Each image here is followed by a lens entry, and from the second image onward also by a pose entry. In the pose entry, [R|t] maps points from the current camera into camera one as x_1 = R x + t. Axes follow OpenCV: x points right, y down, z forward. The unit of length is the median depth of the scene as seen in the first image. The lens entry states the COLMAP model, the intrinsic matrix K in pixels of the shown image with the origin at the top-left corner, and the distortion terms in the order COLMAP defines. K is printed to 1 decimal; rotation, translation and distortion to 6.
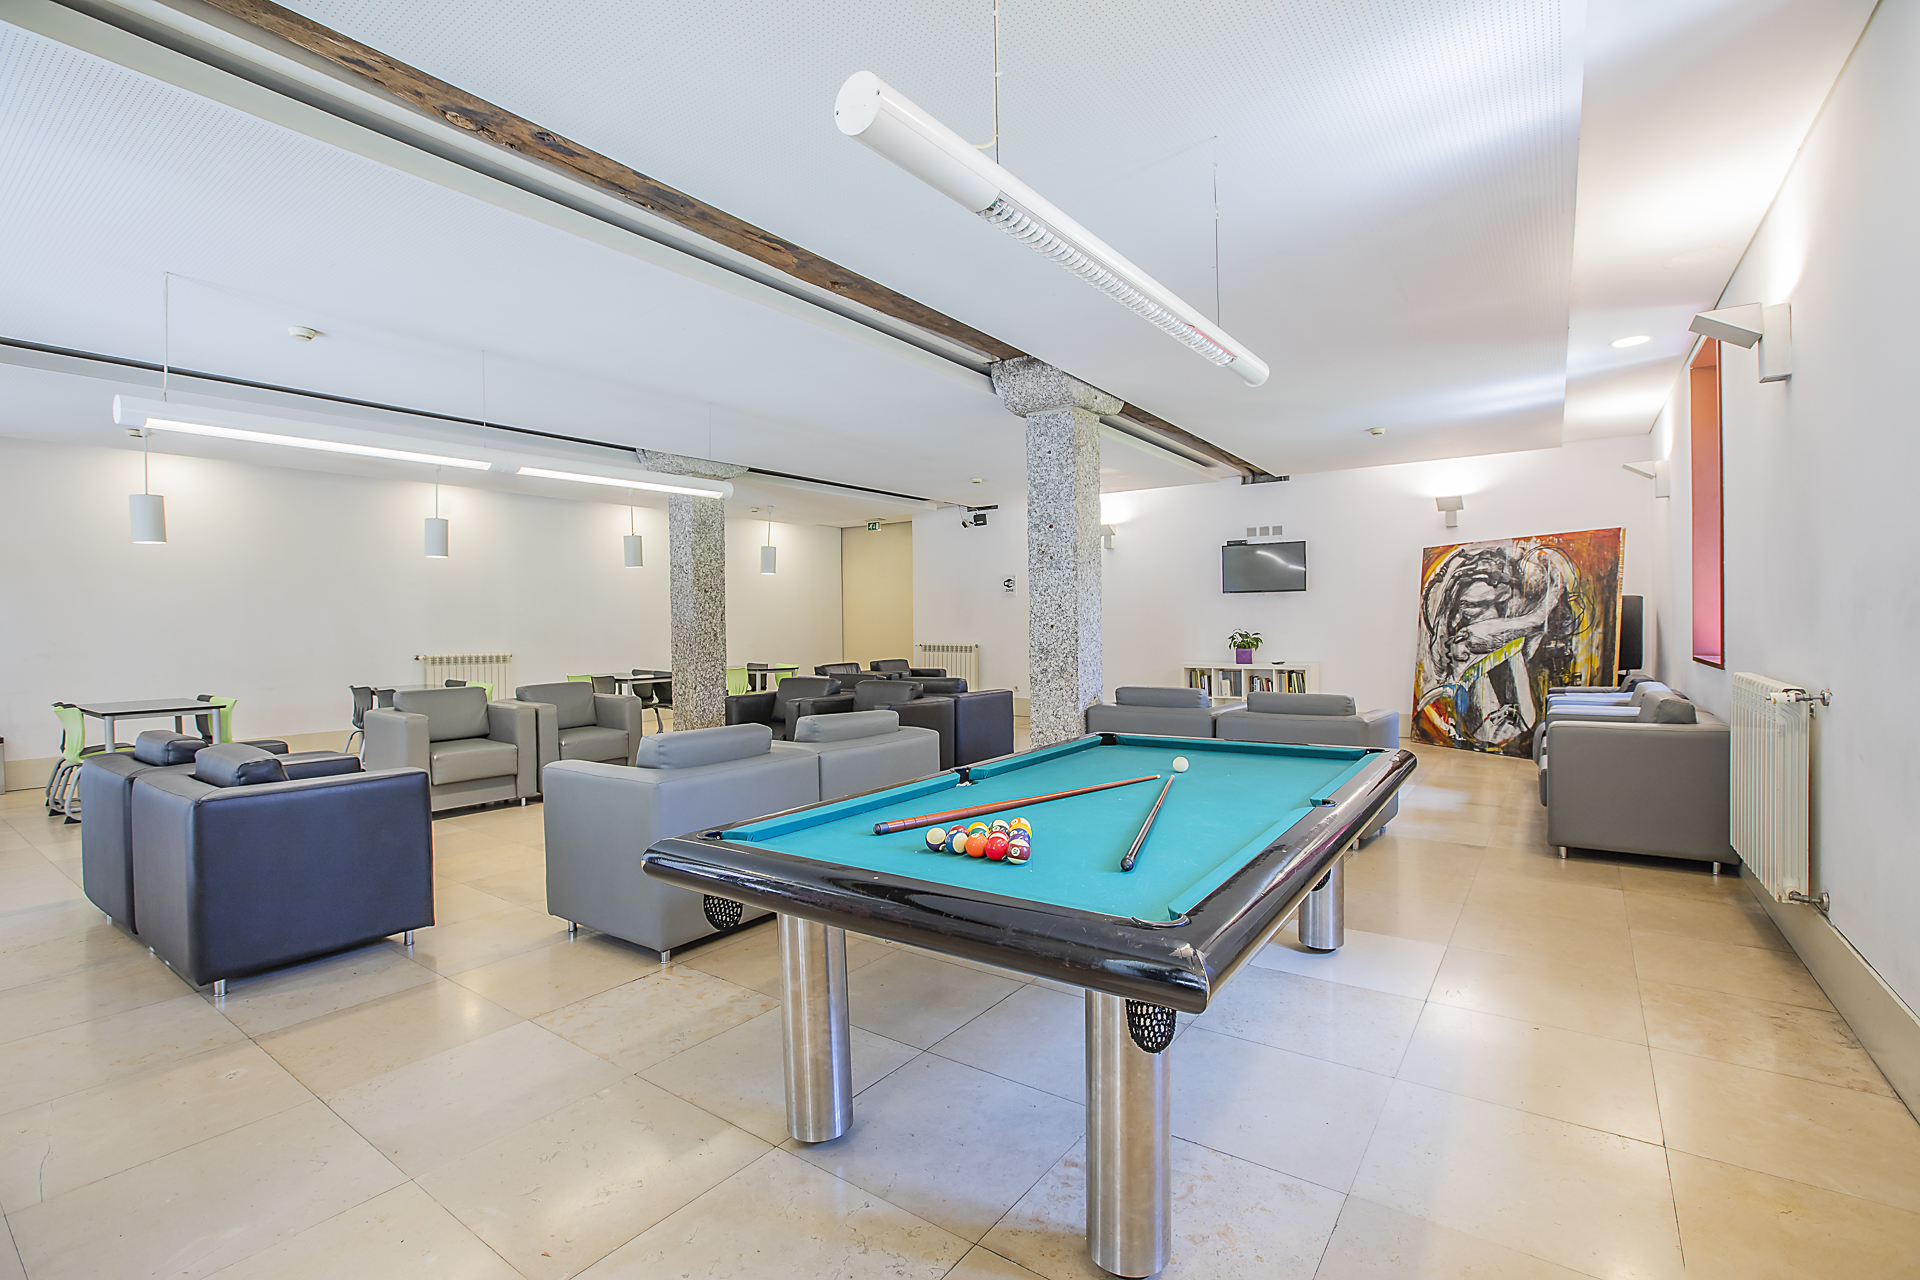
lens RADIAL K [[913.8, 0, 960.0], [0, 913.8, 640.0], [0, 0, 1]] dist [-0.000779, -0.000081]
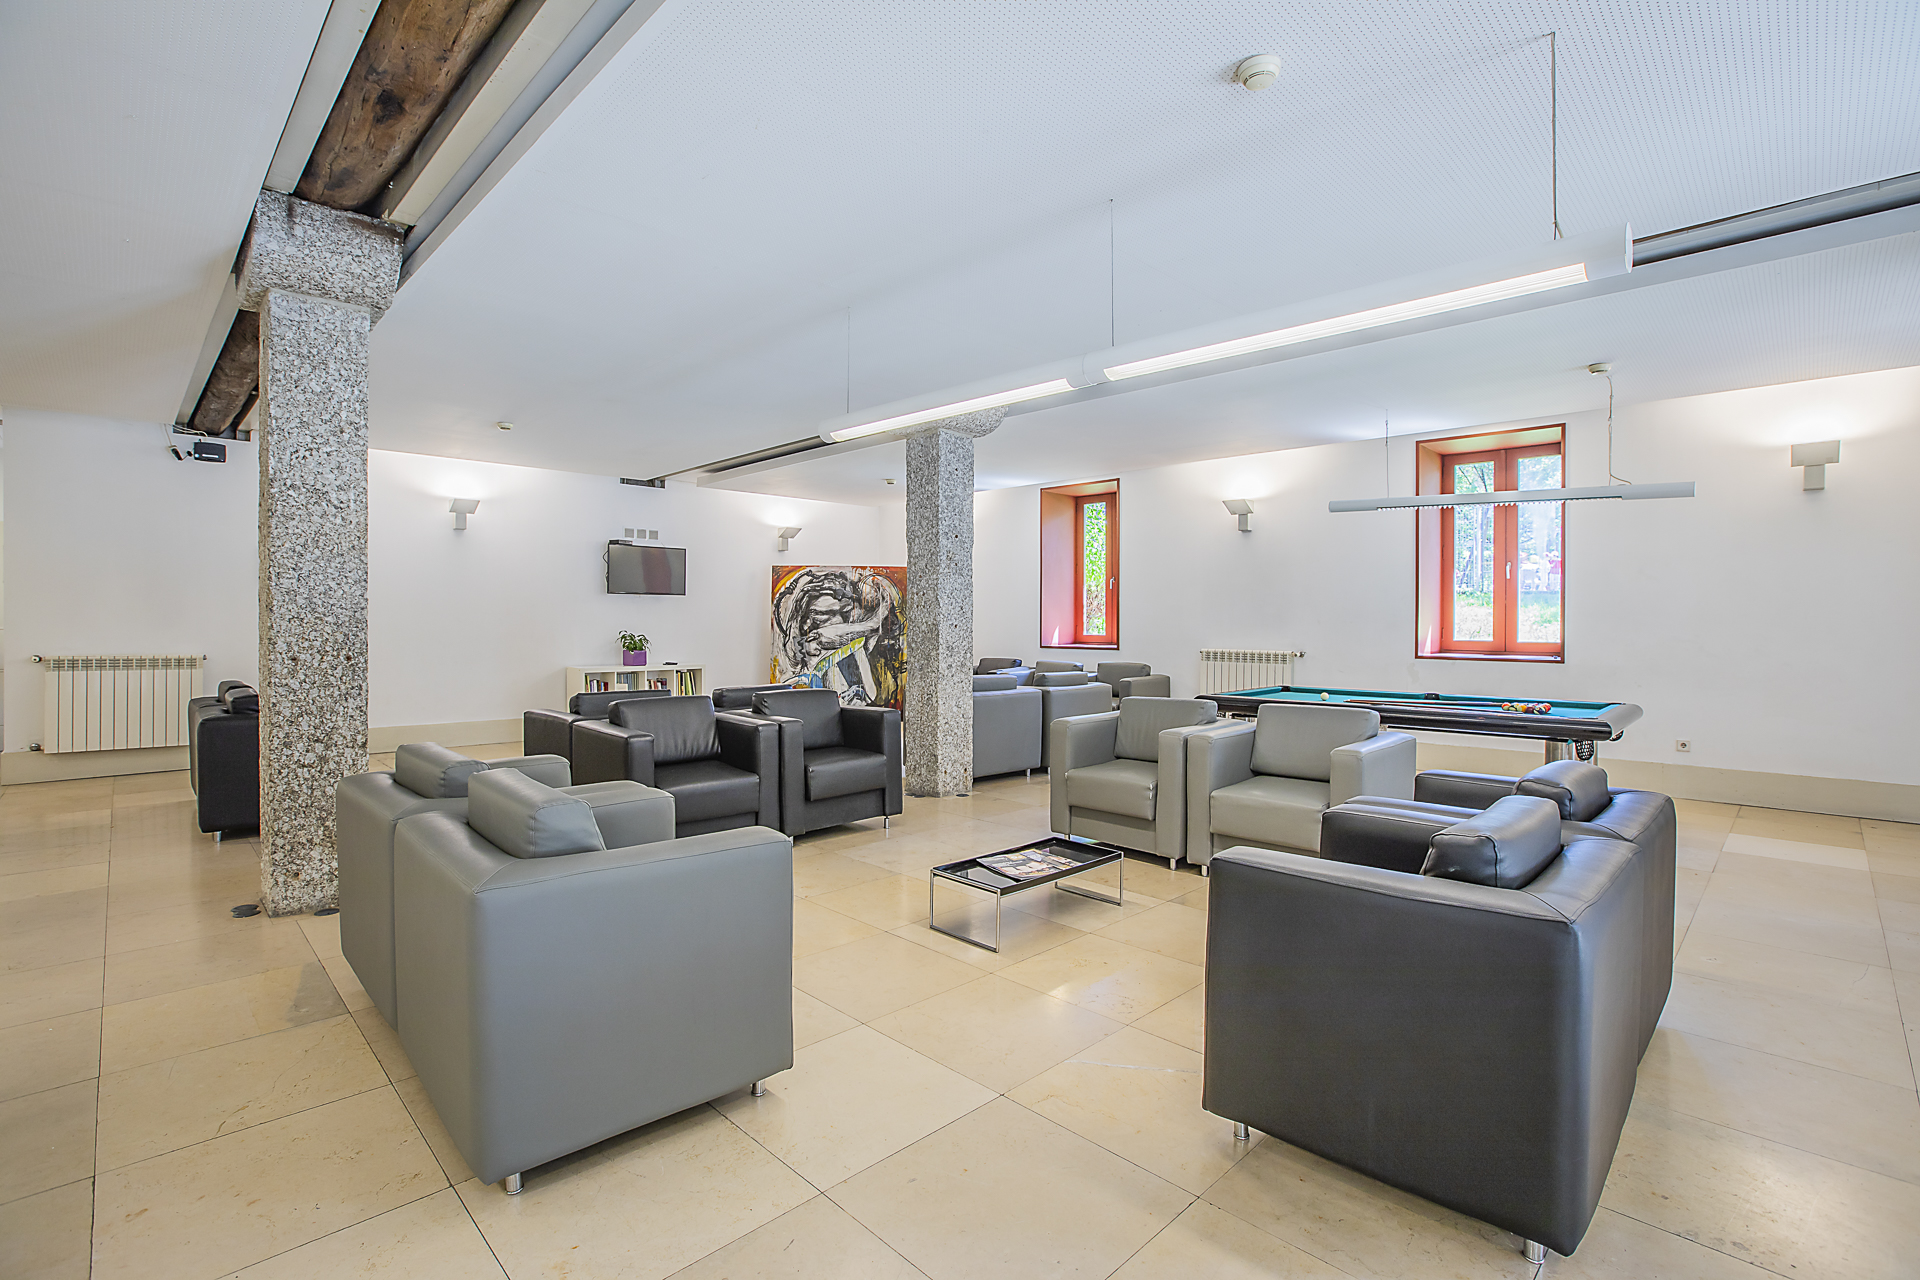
lens RADIAL K [[913.8, 0, 960.0], [0, 913.8, 640.0], [0, 0, 1]] dist [-0.000779, -0.000081]
pose [[0.176716, -0.005462, 0.984247, -0.712064], [0.012507, 0.999916, 0.003303, -0.001148], [-0.984182, 0.011726, 0.176770, 0.571201]]
